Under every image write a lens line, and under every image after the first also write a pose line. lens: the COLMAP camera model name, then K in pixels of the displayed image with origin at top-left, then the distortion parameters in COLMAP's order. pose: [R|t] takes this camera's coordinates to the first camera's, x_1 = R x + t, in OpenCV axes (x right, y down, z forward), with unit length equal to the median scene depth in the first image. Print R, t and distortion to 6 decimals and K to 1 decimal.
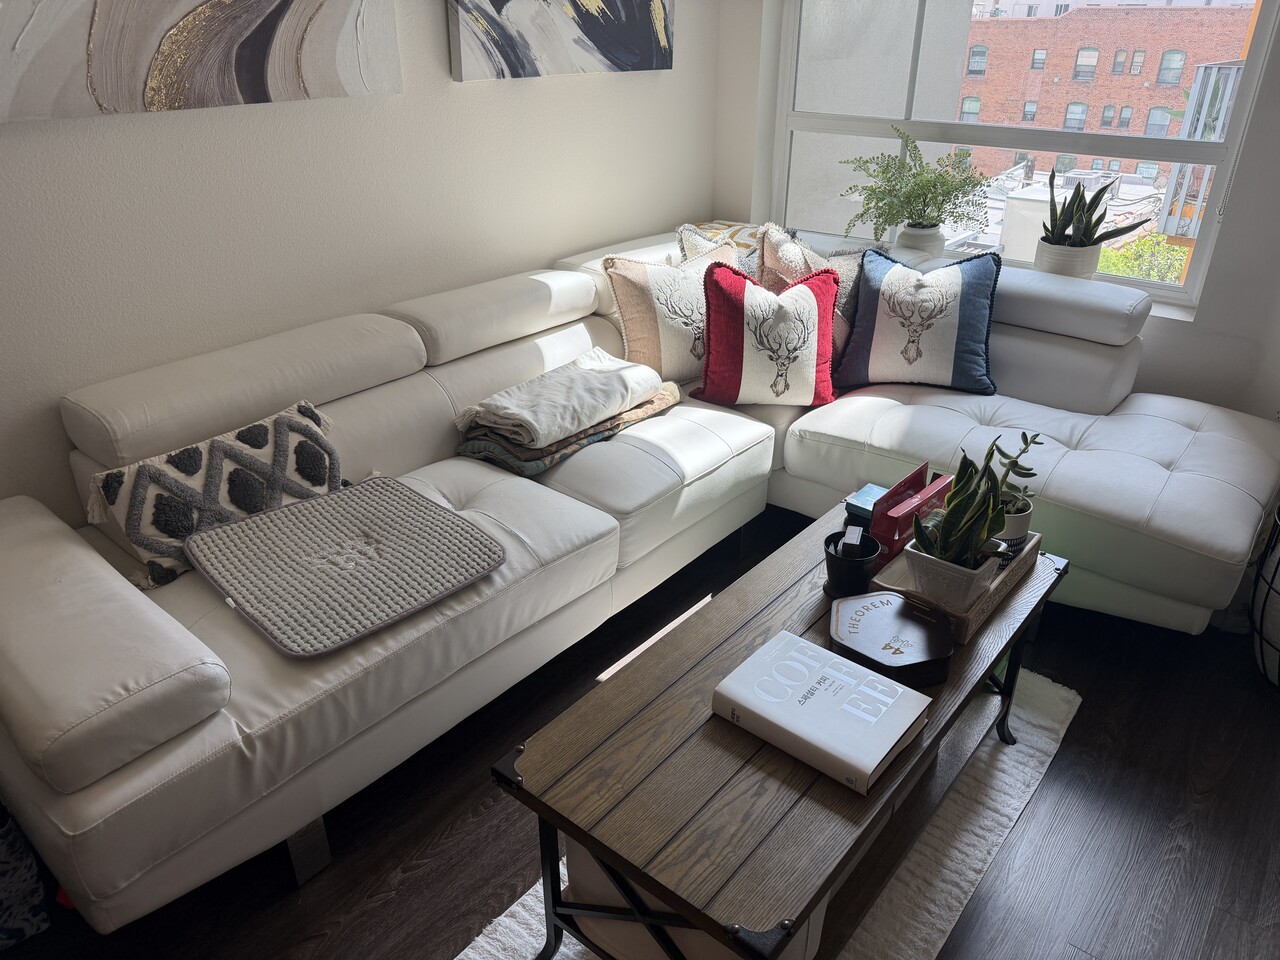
lens RADIAL K [[908.3, 0, 639.6], [0, 908.3, 484.0], [0, 0, 1]] dist [0.027897, -0.048862]
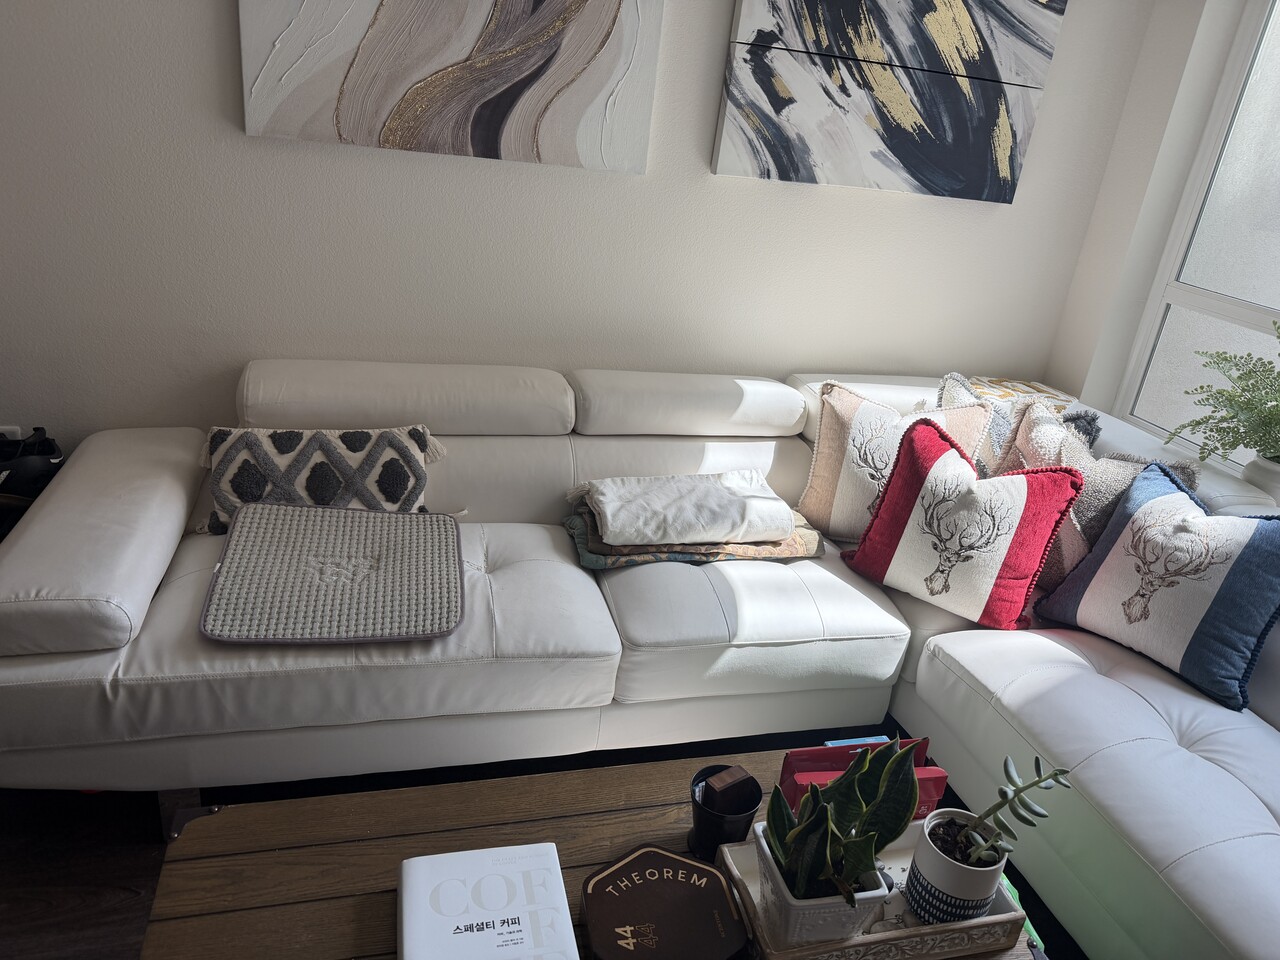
lens RADIAL K [[908.3, 0, 646.8], [0, 908.3, 477.1], [0, 0, 1]] dist [0.027897, -0.048862]
pose [[0.816716, 0.309966, -0.486720, 0.320000], [-0.360567, 0.932667, -0.011065, -0.098408], [0.450518, 0.184532, 0.873488, 0.169625]]
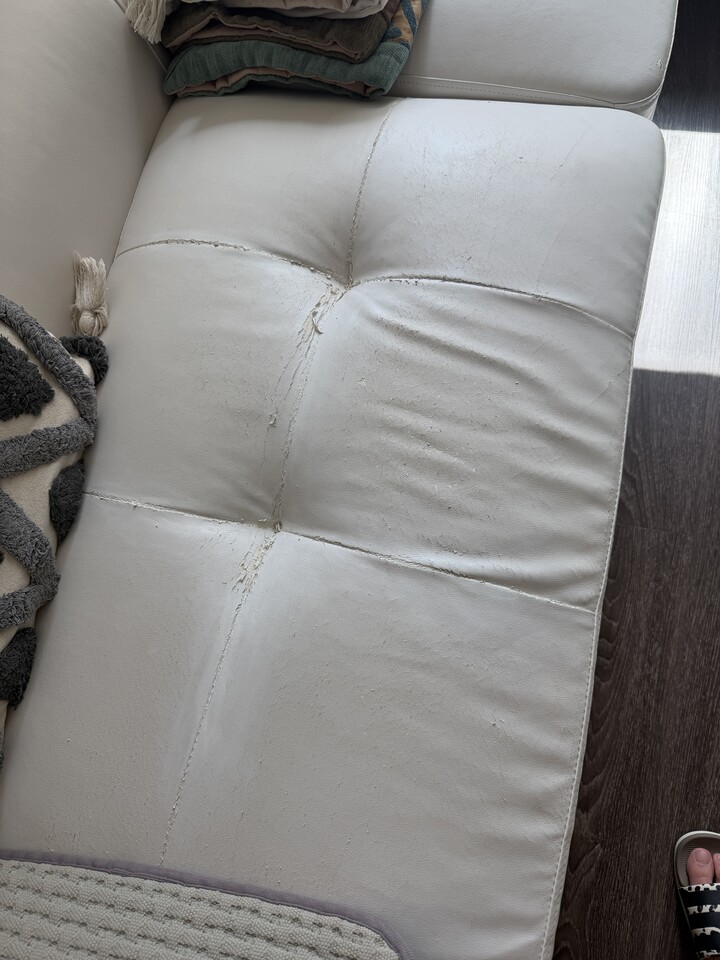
lens RADIAL K [[681.2, 0, 359.3], [0, 681.2, 477.1], [0, 0, 1]] dist [0.027897, -0.048862]
pose [[0.879103, -0.476217, -0.019869, -0.195016], [0.351458, 0.619511, 0.701914, -0.115375], [-0.321955, -0.624038, 0.711984, 0.587658]]
